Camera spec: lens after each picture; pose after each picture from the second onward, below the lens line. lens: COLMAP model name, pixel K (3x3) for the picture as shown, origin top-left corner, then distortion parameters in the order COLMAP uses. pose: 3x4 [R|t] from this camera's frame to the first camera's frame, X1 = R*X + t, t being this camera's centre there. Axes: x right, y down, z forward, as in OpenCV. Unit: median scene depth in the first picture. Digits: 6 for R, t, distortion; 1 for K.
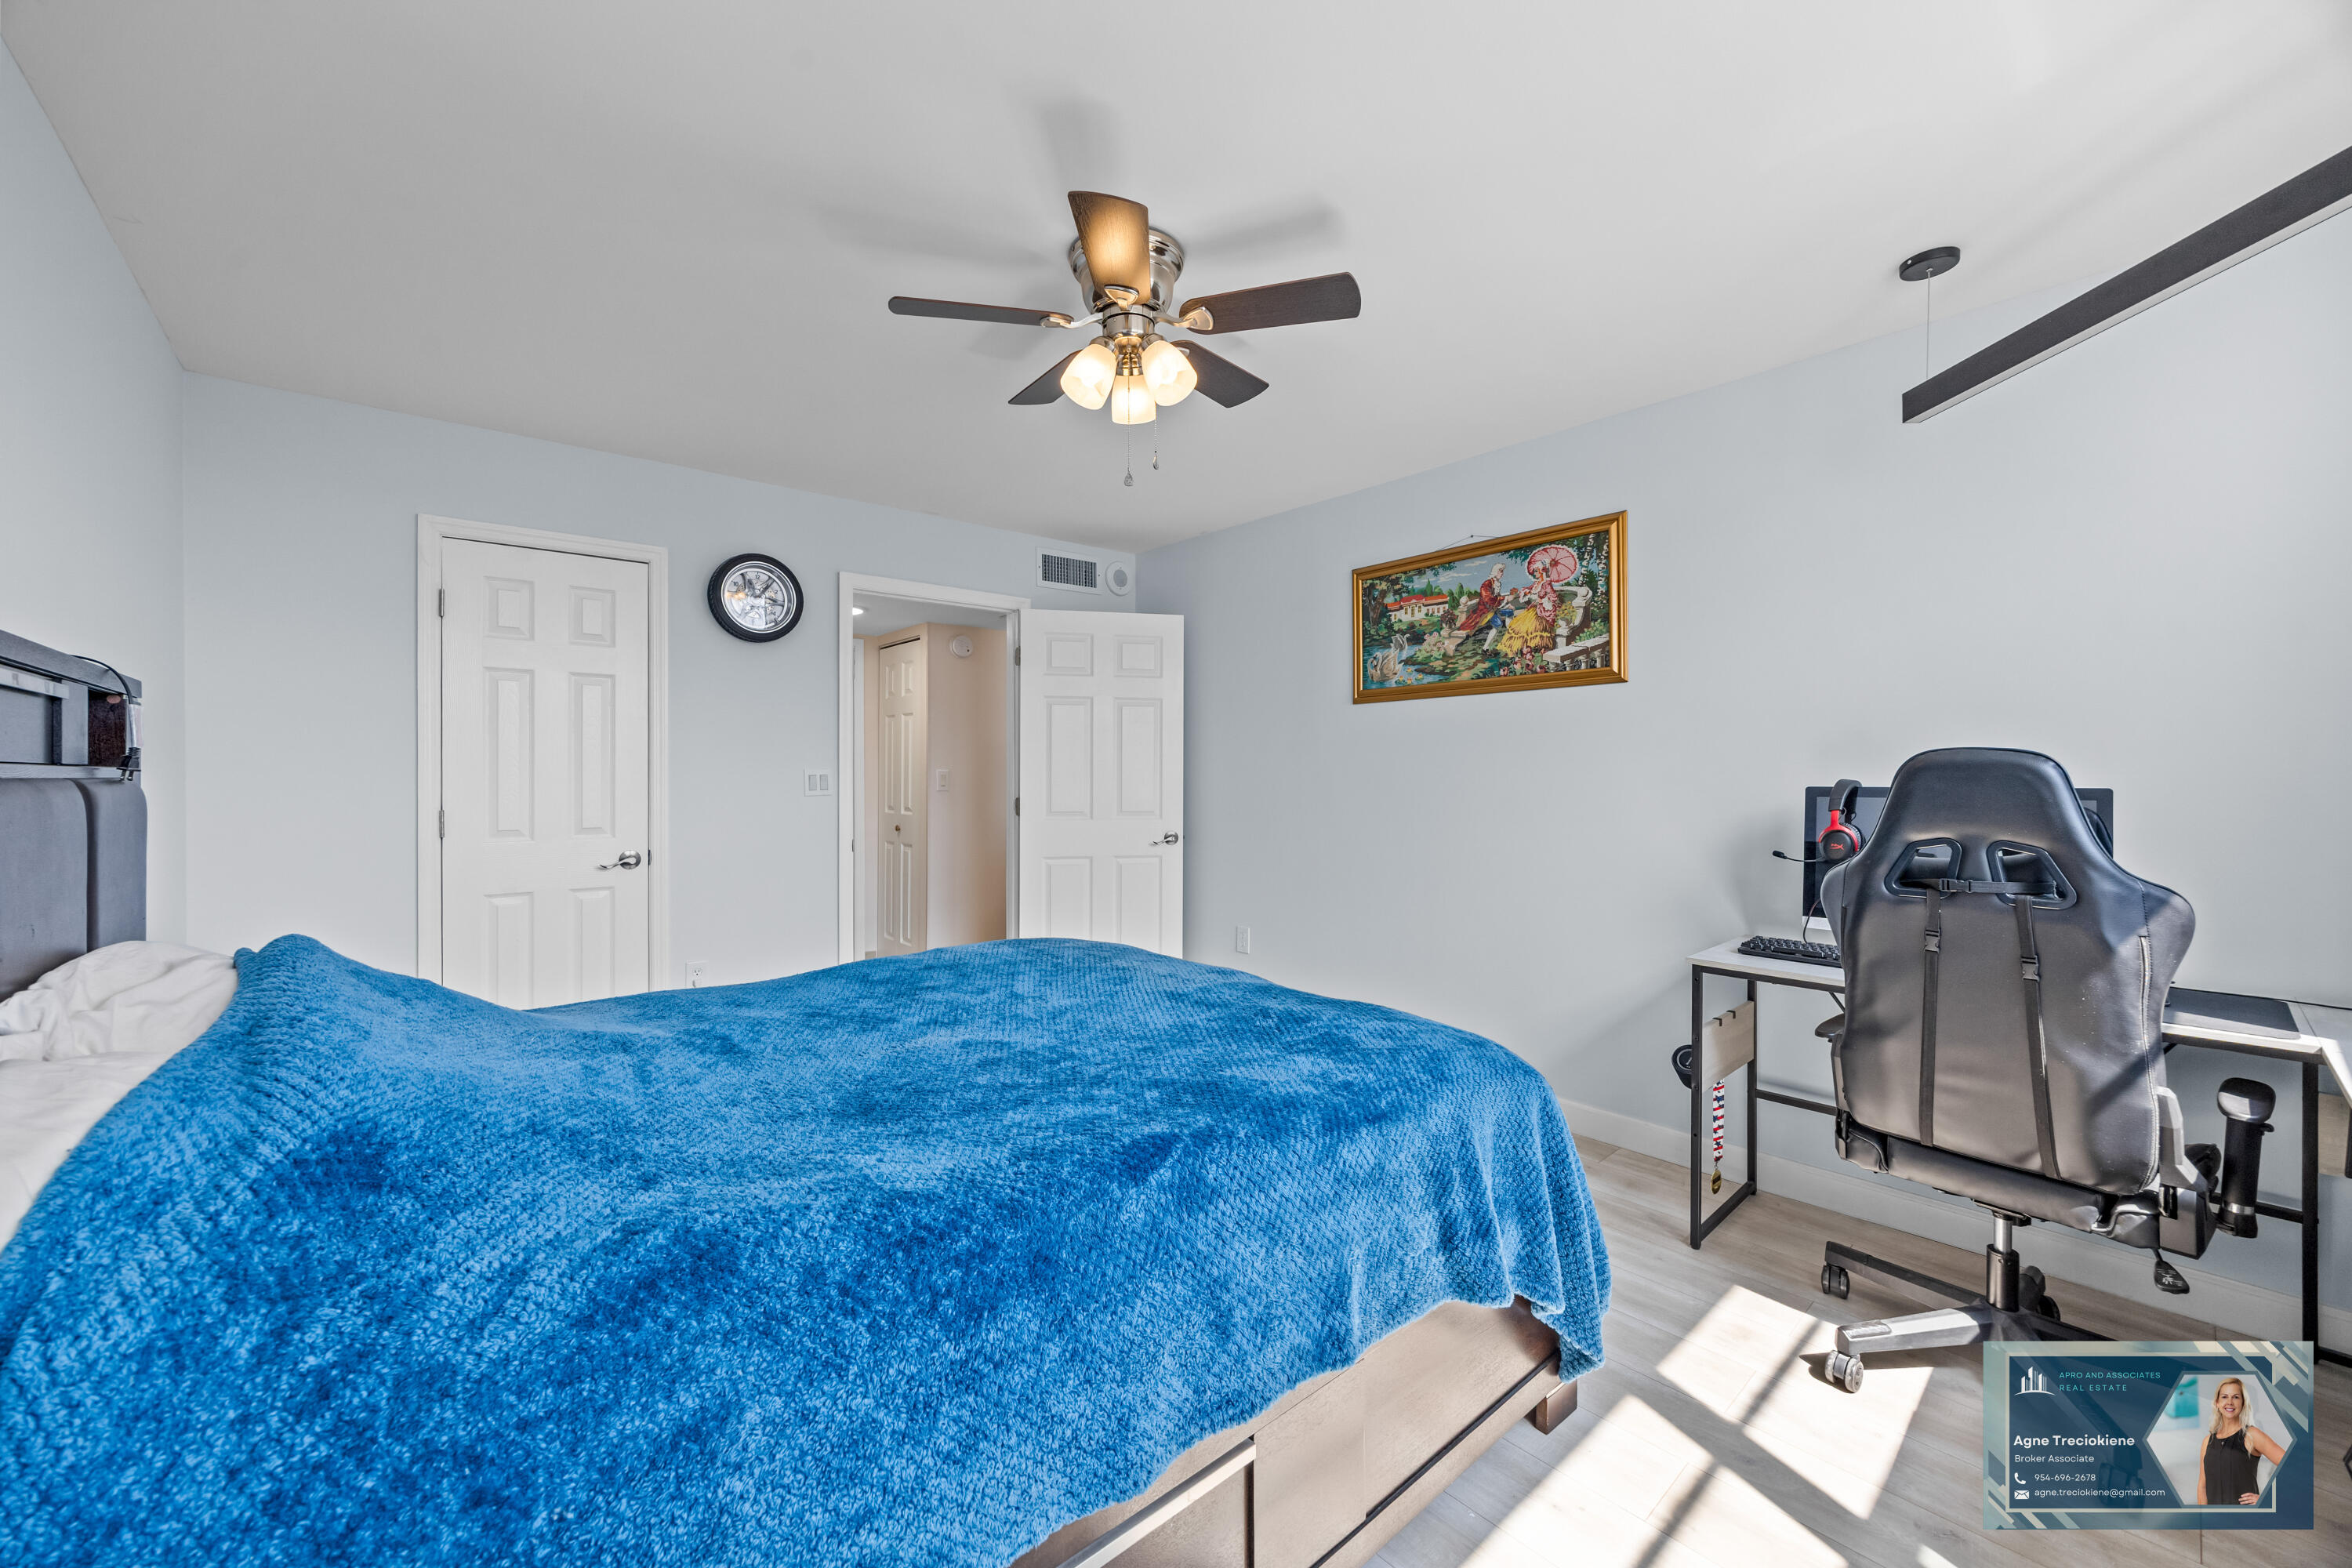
lens RADIAL K [[901.2, 0, 1174.1], [0, 901.2, 778.5], [0, 0, 1]] dist [-0.002889, 0.000022]
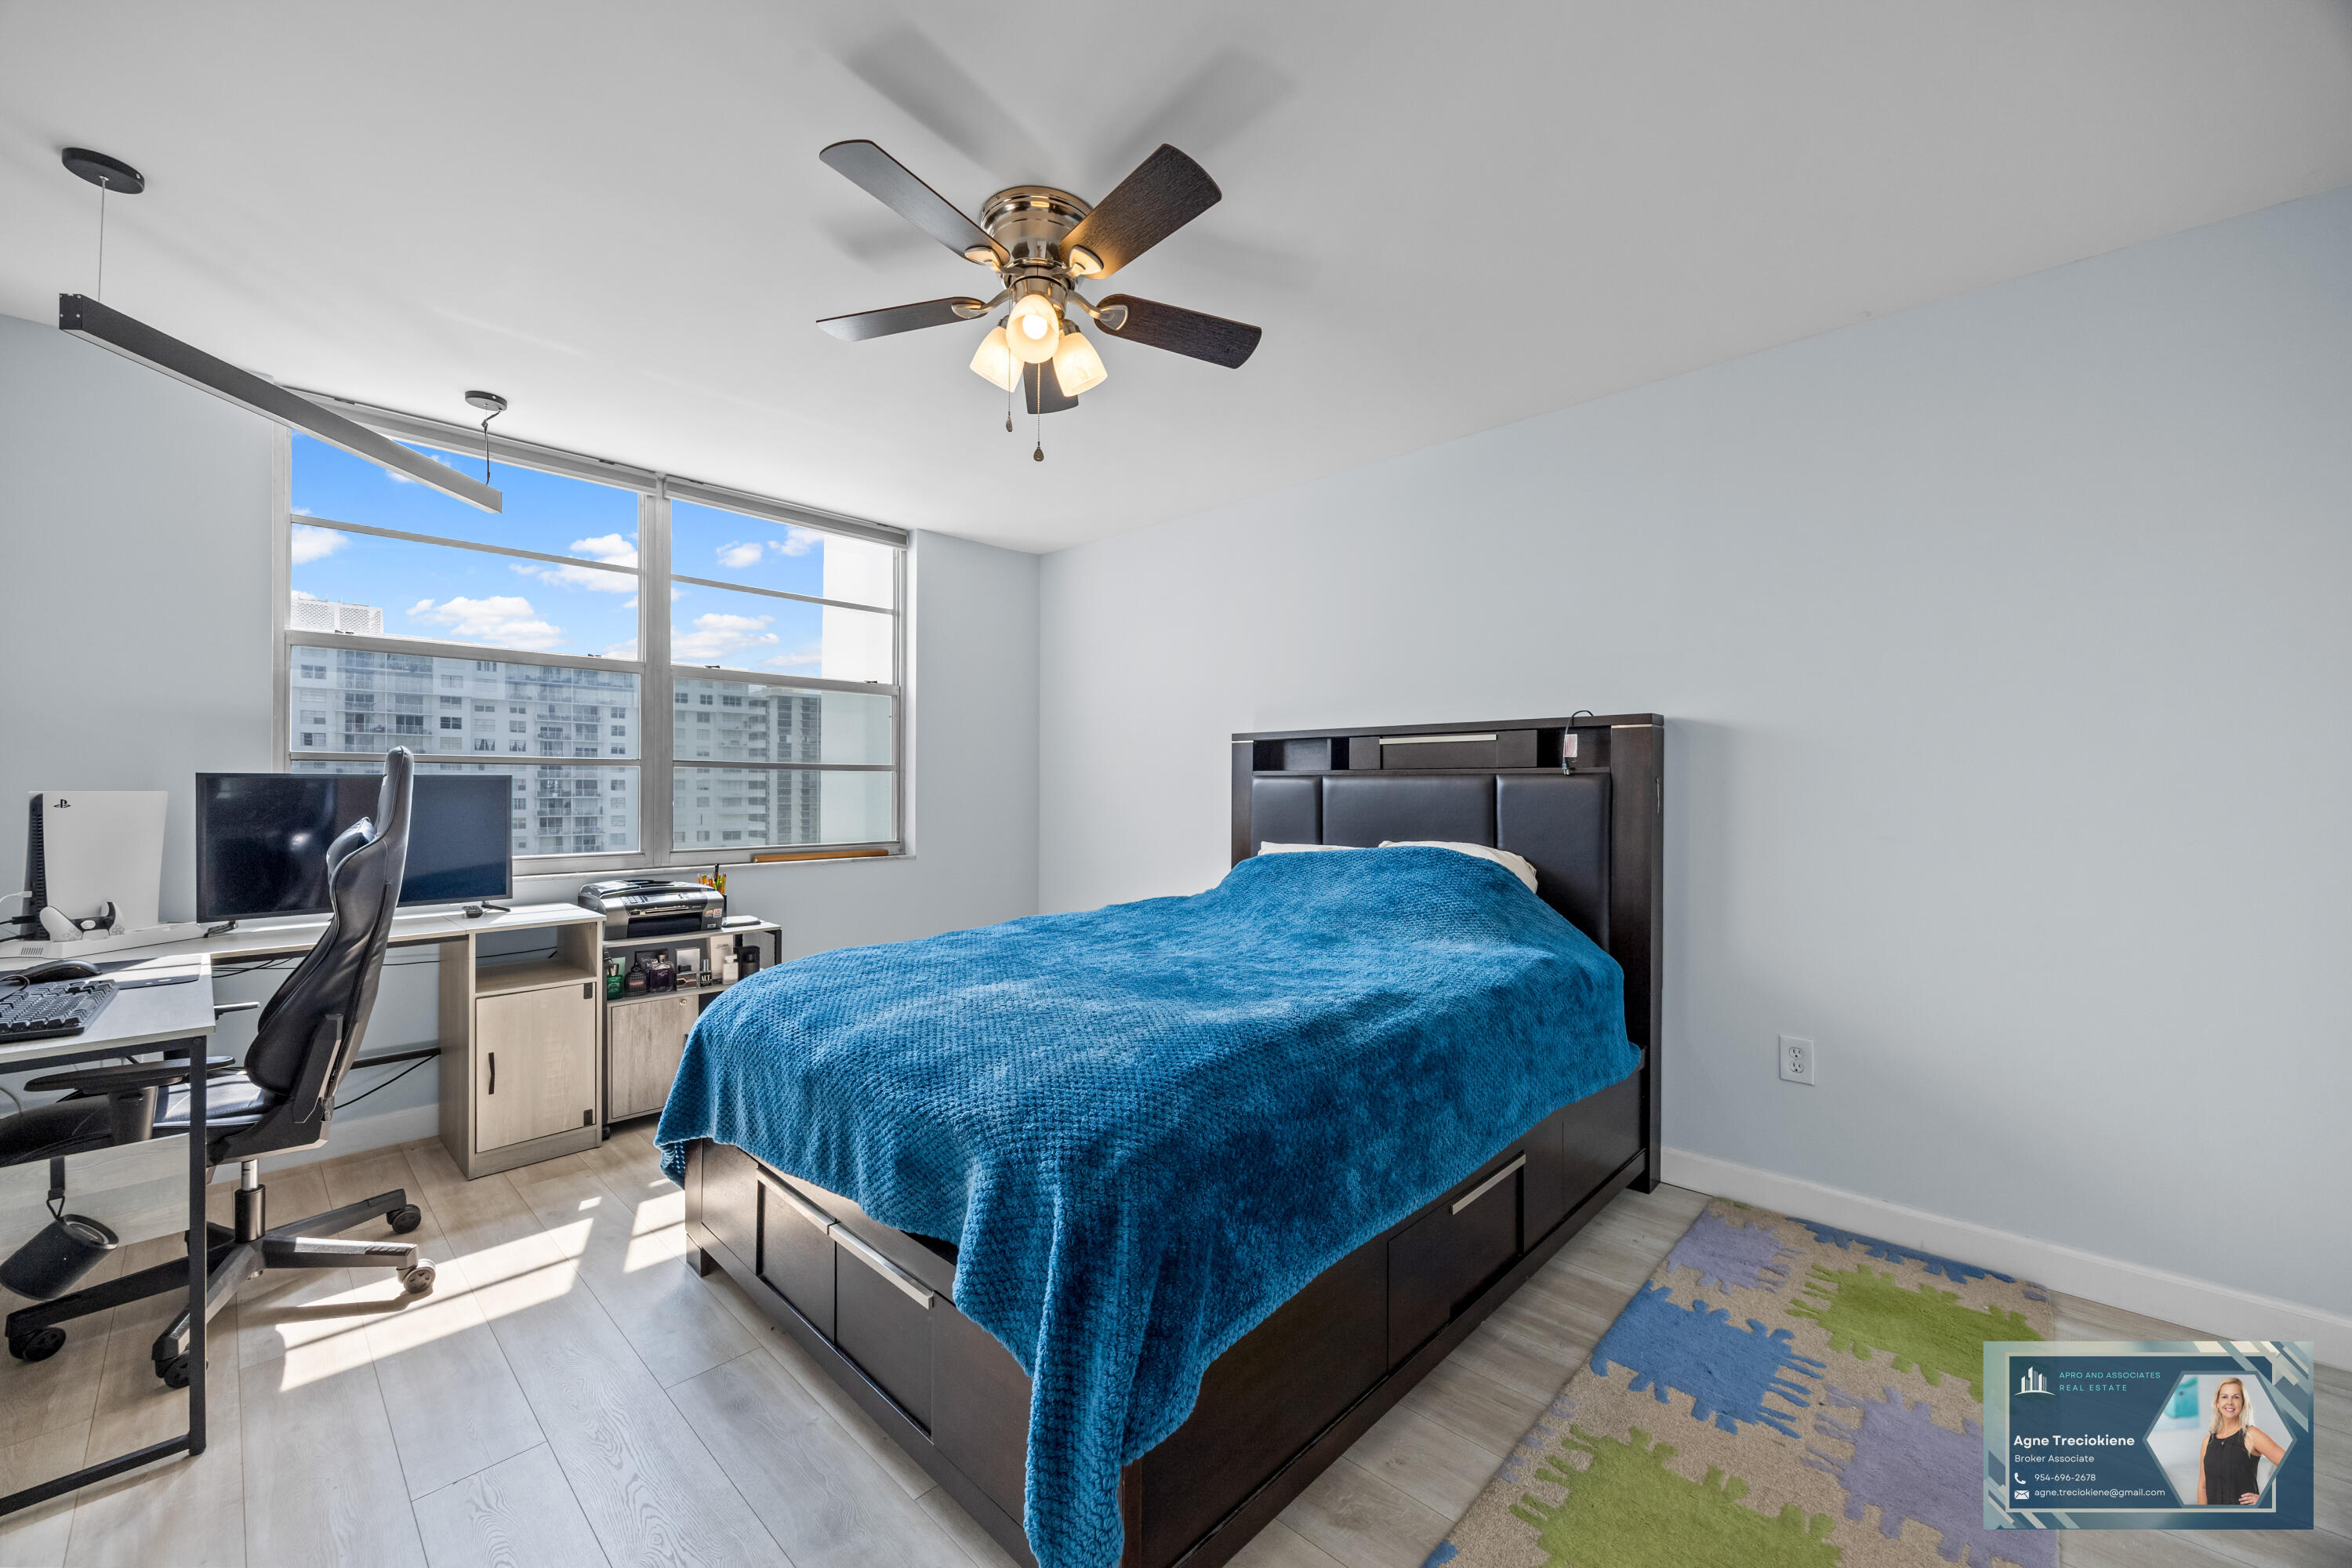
lens RADIAL K [[901.2, 0, 1174.6], [0, 901.2, 789.4], [0, 0, 1]] dist [-0.002889, 0.000022]
pose [[-0.994913, -0.002488, -0.100706, -0.054809], [-0.002992, 0.999984, 0.004852, 0.008755], [0.100693, 0.005128, -0.994904, 1.161969]]
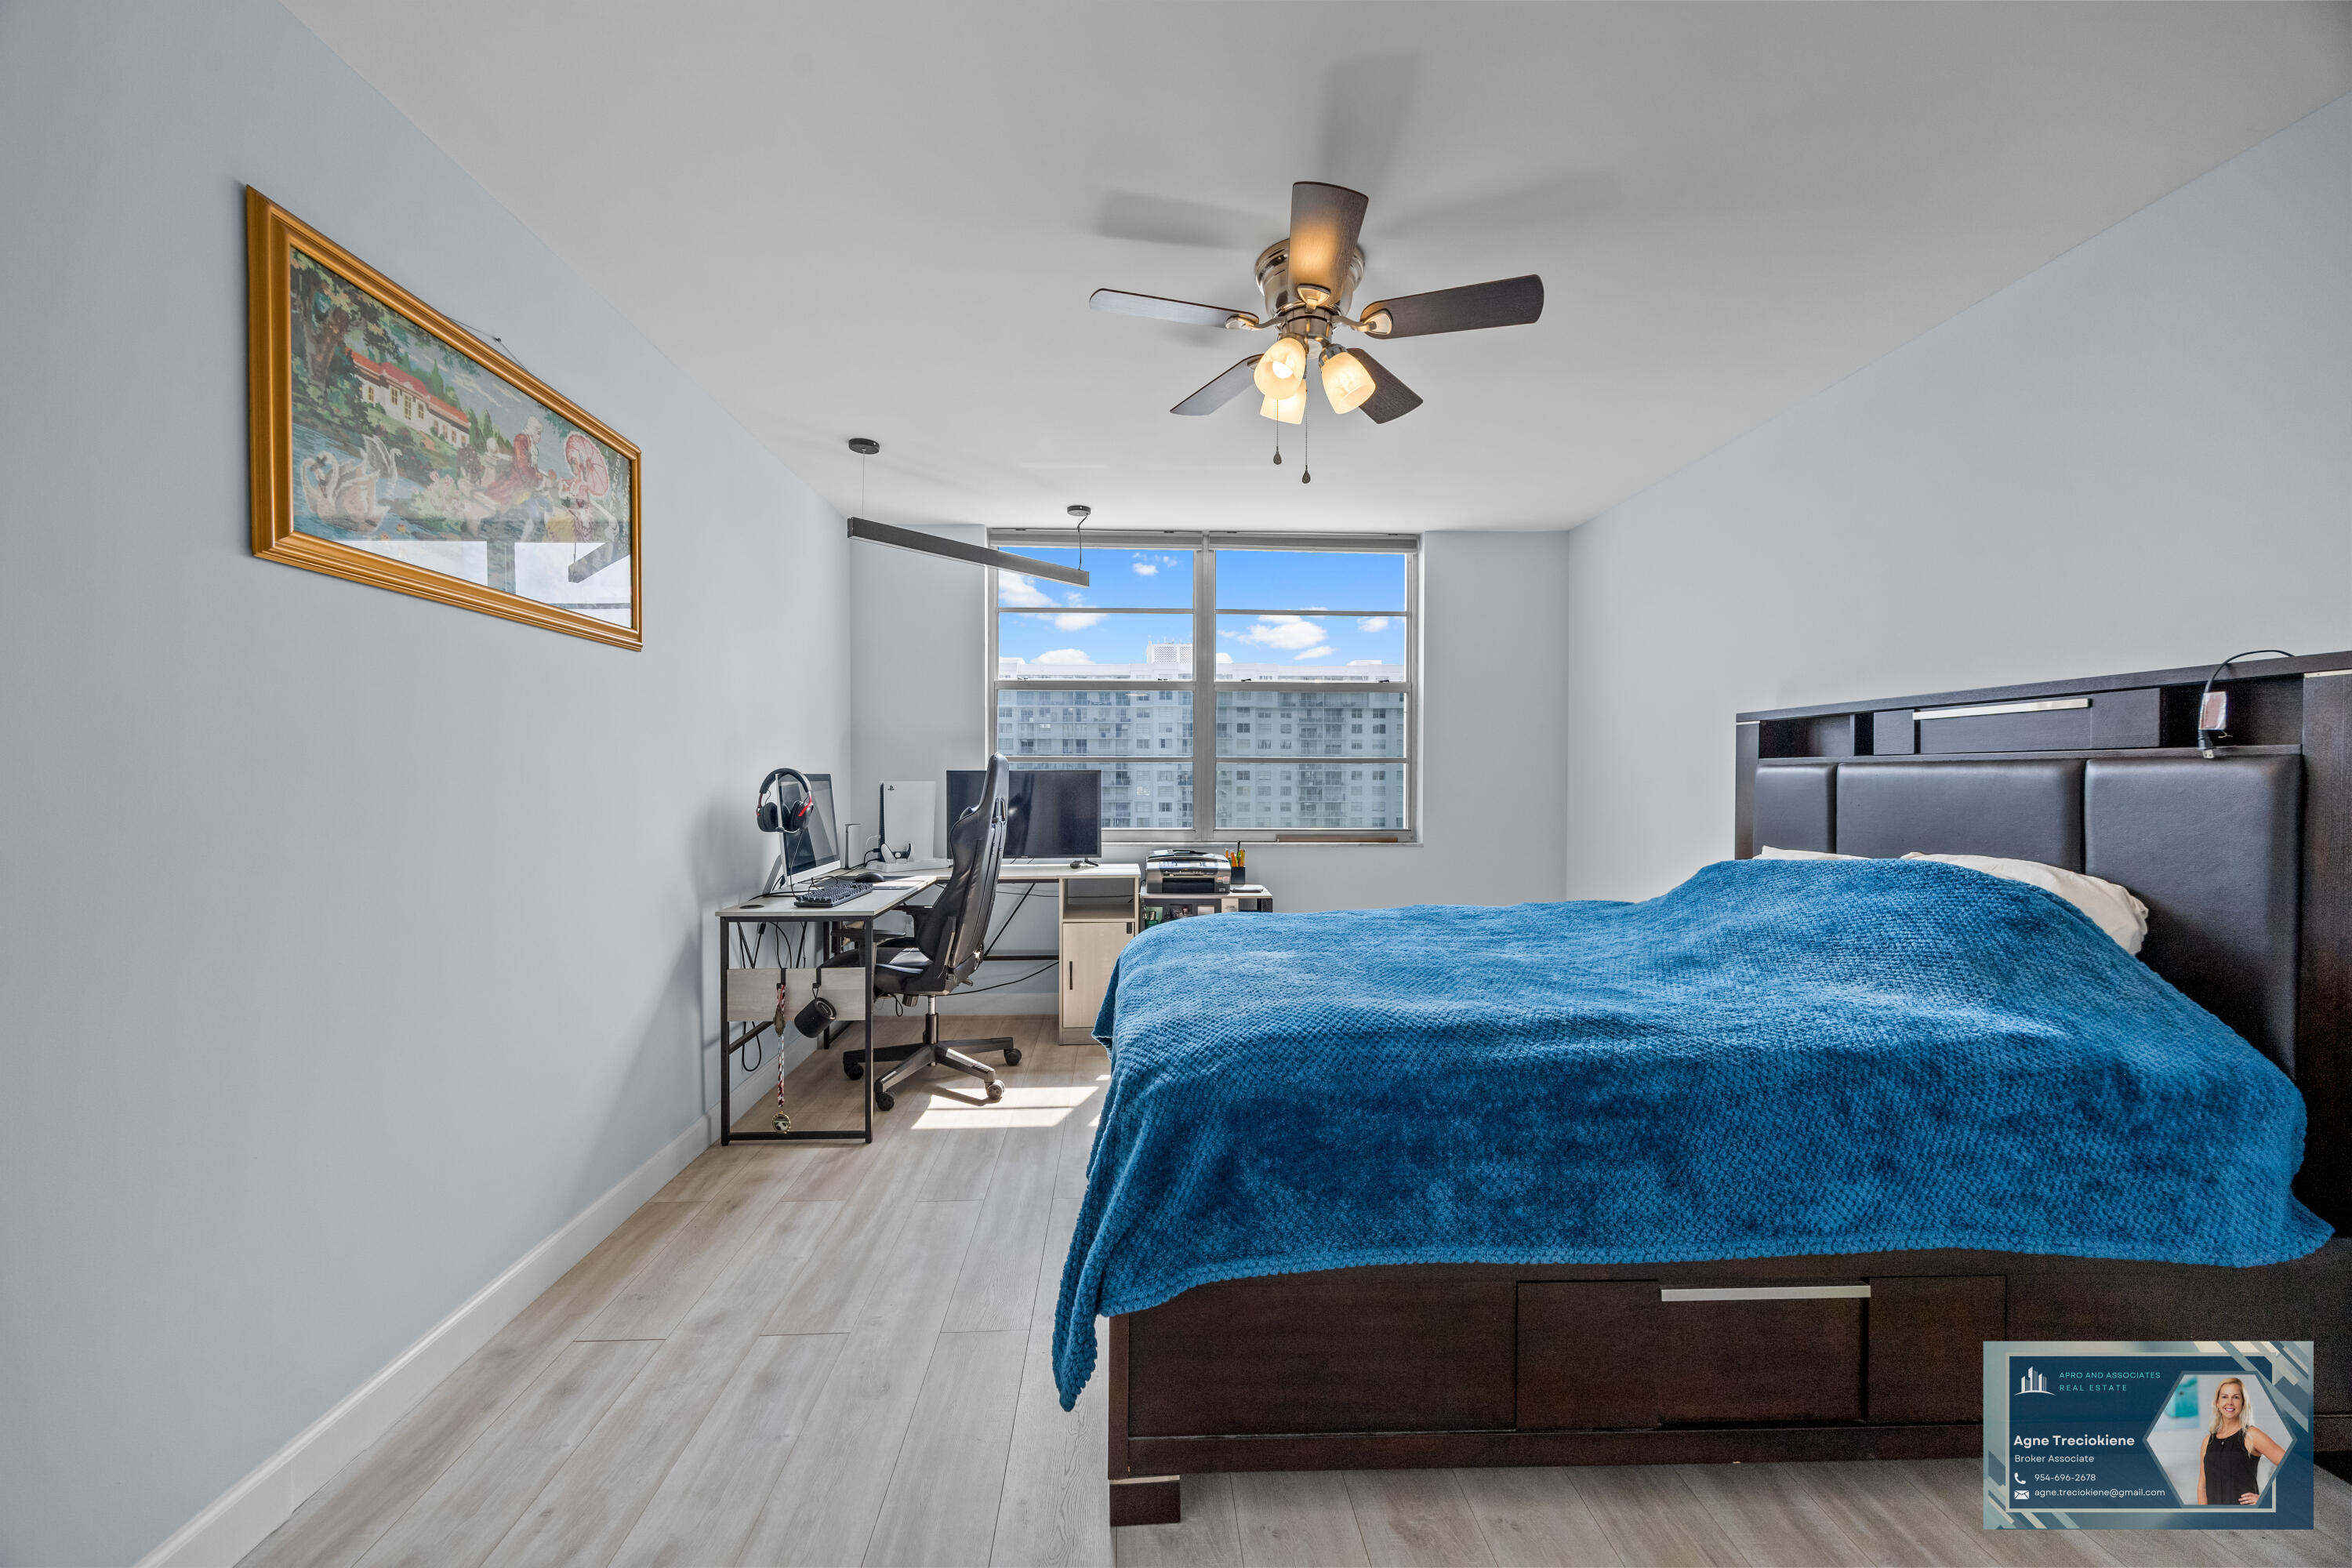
lens RADIAL K [[901.2, 0, 1168.5], [0, 901.2, 786.1], [0, 0, 1]] dist [-0.002889, 0.000022]
pose [[-0.783078, -0.007501, 0.621878, -0.344794], [0.000804, 0.999914, 0.013073, 0.006925], [-0.621922, 0.010737, -0.783005, 1.139094]]
